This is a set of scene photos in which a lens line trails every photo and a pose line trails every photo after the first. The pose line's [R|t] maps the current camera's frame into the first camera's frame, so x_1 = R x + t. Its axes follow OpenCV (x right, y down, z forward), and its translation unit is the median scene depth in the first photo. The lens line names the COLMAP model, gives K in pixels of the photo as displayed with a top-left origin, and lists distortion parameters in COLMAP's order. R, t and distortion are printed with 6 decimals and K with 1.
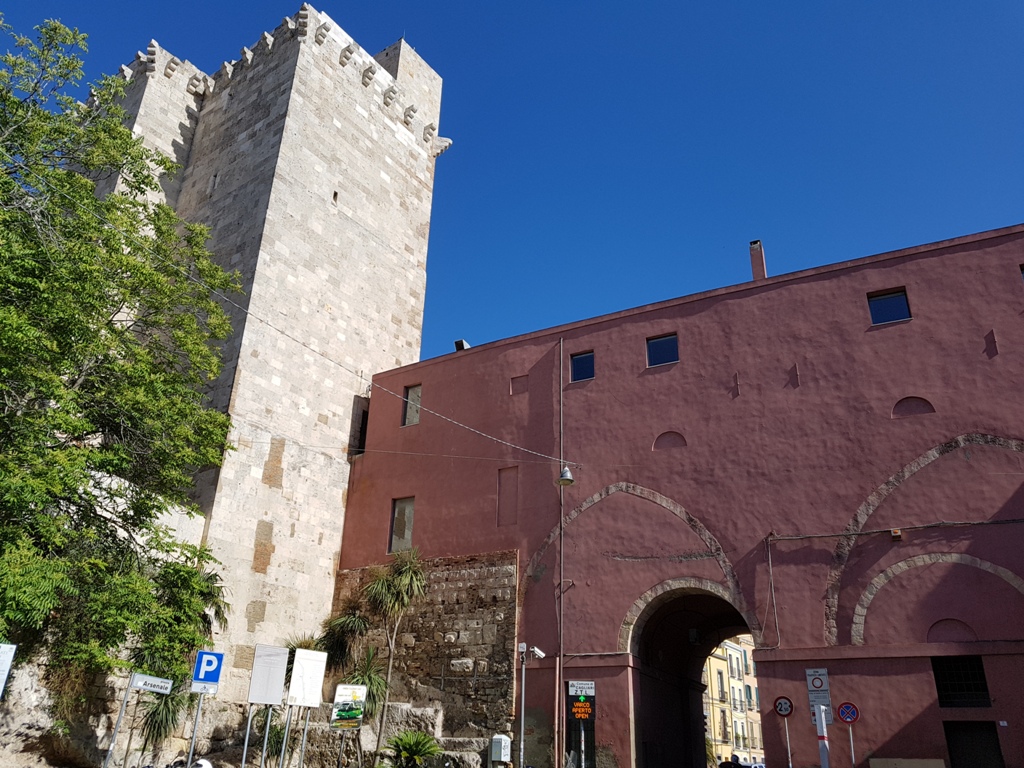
lens RADIAL K [[786.8, 0, 512.0], [0, 786.8, 384.0], [0, 0, 1]] dist [-0.032110, -0.003090]
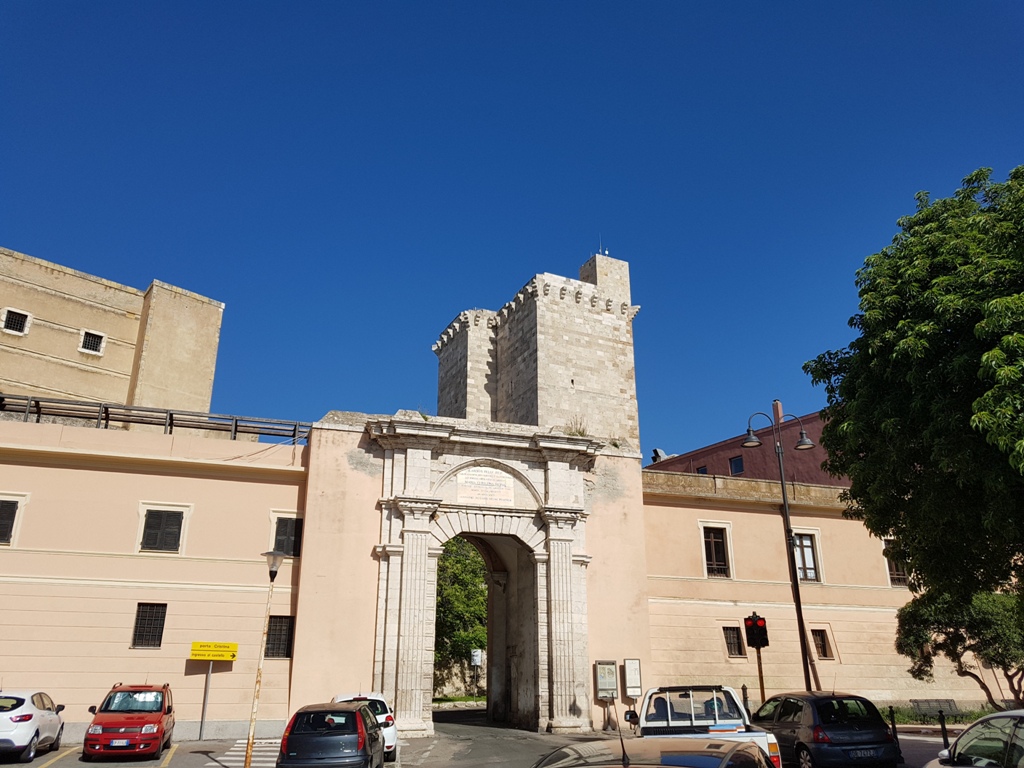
lens RADIAL K [[786.8, 0, 512.0], [0, 786.8, 384.0], [0, 0, 1]] dist [-0.032110, -0.003090]
pose [[0.880977, -0.192276, -0.432330, 0.398320], [0.221851, 0.974905, 0.018492, -0.272555], [0.417925, -0.112204, 0.901526, -0.639000]]
